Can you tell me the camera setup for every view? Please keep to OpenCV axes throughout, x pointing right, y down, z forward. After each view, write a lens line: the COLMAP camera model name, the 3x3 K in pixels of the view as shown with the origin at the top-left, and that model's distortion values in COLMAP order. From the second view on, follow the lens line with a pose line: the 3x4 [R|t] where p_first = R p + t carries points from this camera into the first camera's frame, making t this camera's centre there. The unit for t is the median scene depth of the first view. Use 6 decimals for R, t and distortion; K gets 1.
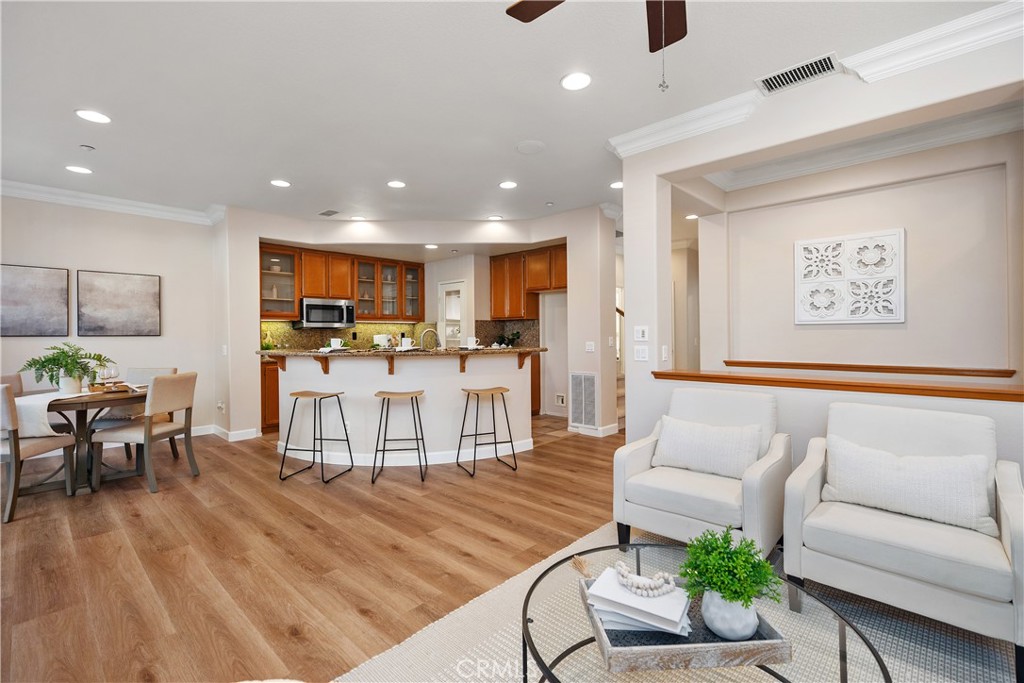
lens RADIAL K [[465.1, 0, 511.9], [0, 465.1, 332.1], [0, 0, 1]] dist [0.012162, 0.000379]
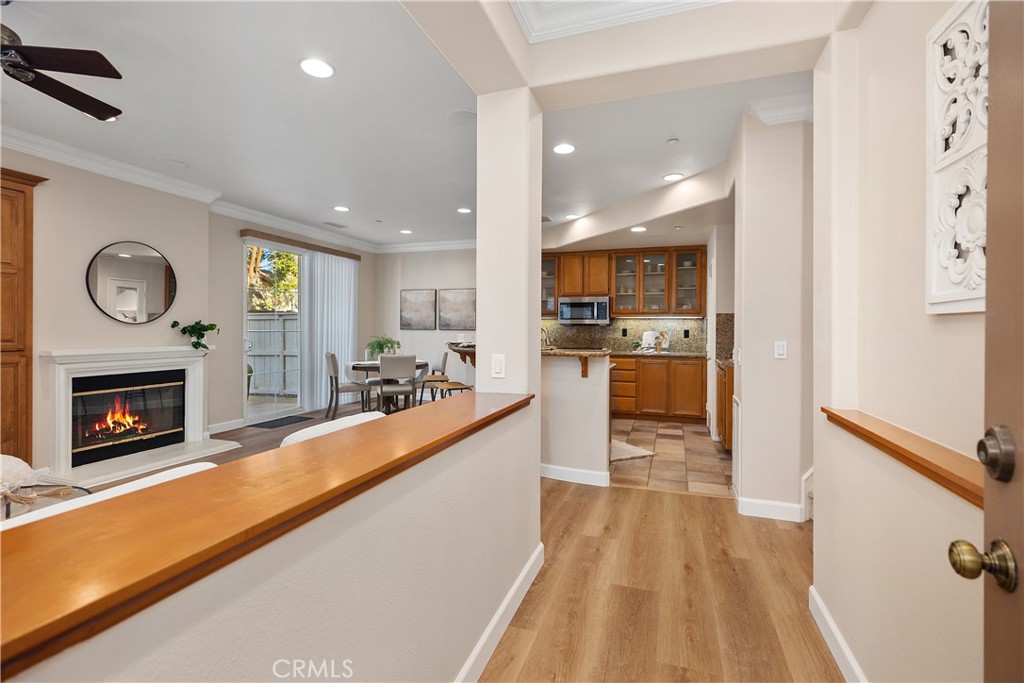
lens RADIAL K [[465.1, 0, 511.9], [0, 465.1, 332.1], [0, 0, 1]] dist [0.012162, 0.000379]
pose [[0.423101, 0.012199, -0.906000, 0.626232], [-0.006559, 0.999924, 0.010401, -0.002067], [0.906059, 0.001541, 0.423149, 0.531065]]
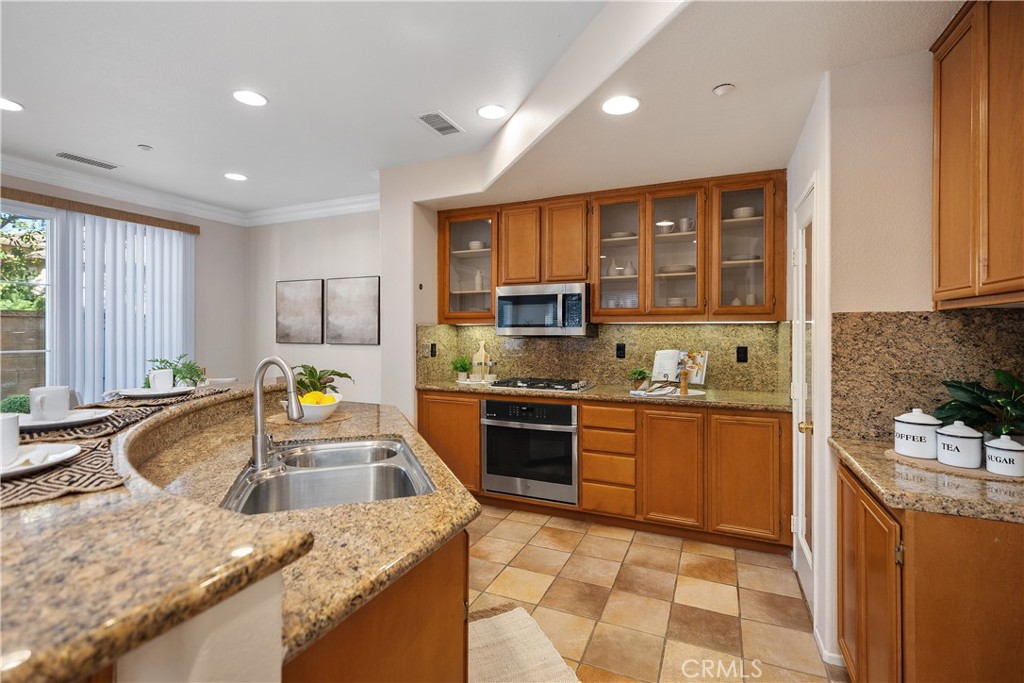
lens RADIAL K [[465.1, 0, 511.9], [0, 465.1, 332.1], [0, 0, 1]] dist [0.012162, 0.000379]
pose [[0.341946, 0.005964, -0.939701, 0.153460], [0.000657, 0.999978, 0.006585, -0.022876], [0.939719, -0.002869, 0.341935, 1.001223]]
